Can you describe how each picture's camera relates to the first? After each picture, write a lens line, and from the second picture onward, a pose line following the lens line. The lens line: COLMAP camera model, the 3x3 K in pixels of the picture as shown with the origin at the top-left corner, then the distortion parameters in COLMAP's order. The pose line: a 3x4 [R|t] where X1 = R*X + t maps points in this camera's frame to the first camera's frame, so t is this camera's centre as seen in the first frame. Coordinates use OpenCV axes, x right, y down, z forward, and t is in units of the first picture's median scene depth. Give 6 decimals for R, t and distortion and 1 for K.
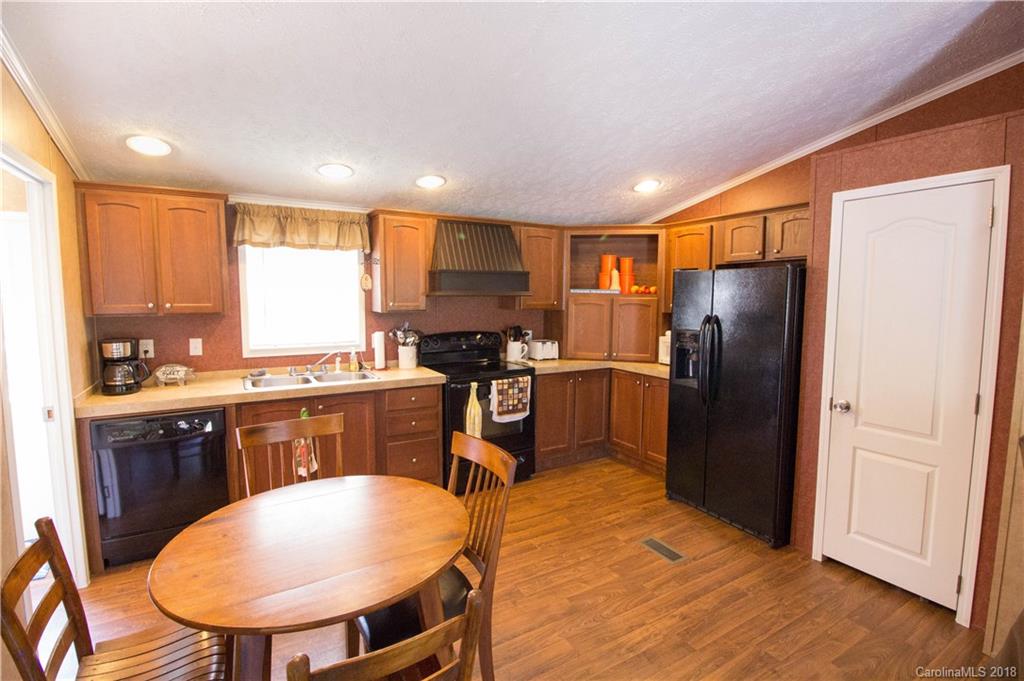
lens RADIAL K [[480.0, 0, 516.2], [0, 480.0, 333.3], [0, 0, 1]] dist [0.004401, -0.015557]
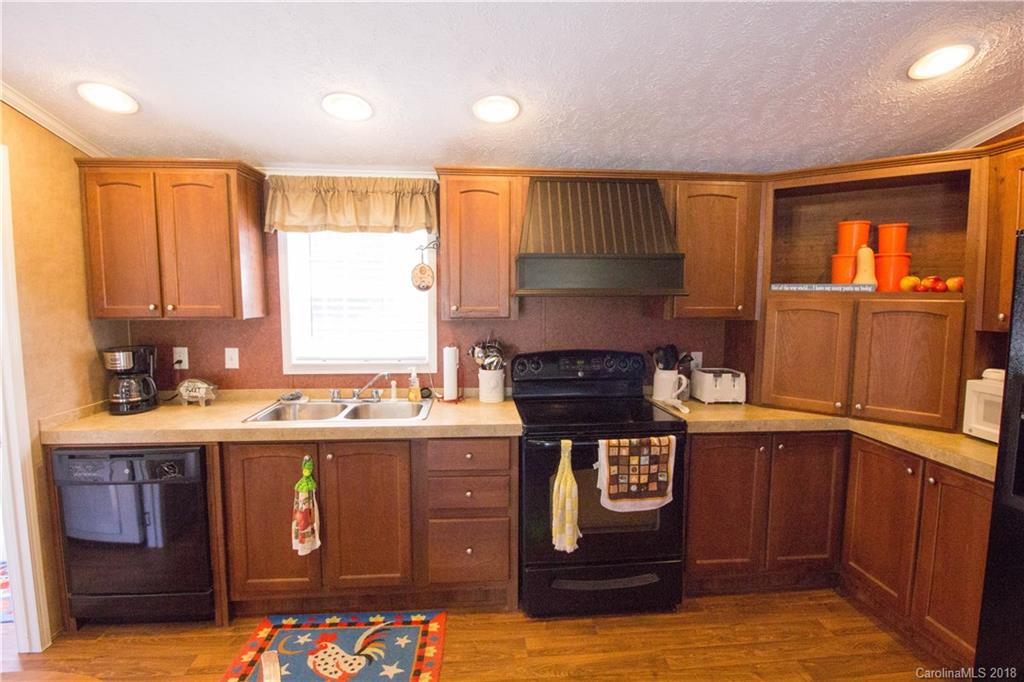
lens RADIAL K [[480.0, 0, 516.2], [0, 480.0, 333.8], [0, 0, 1]] dist [0.004401, -0.015557]
pose [[0.899367, 0.033260, -0.435927, 0.105656], [-0.034638, 0.999388, 0.004788, -0.029046], [0.435820, 0.010793, 0.899969, 0.406624]]
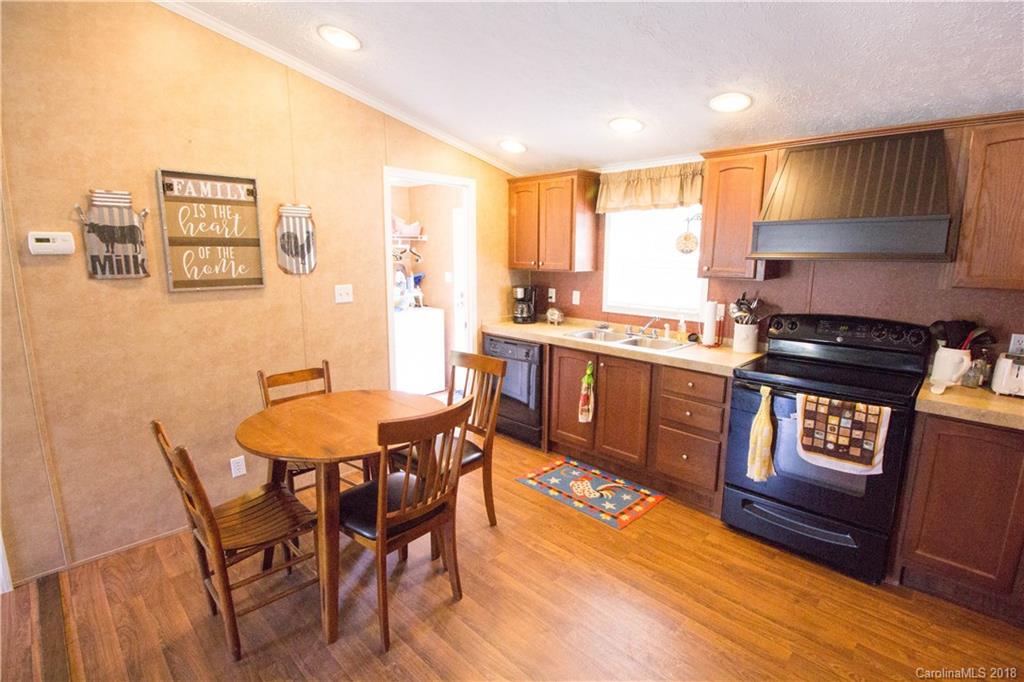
lens RADIAL K [[480.0, 0, 516.2], [0, 480.0, 333.8], [0, 0, 1]] dist [0.004401, -0.015557]
pose [[0.258918, 0.156213, -0.953184, 0.432828], [-0.090704, 0.986407, 0.137020, -0.031428], [0.961631, 0.050981, 0.269567, 0.441465]]
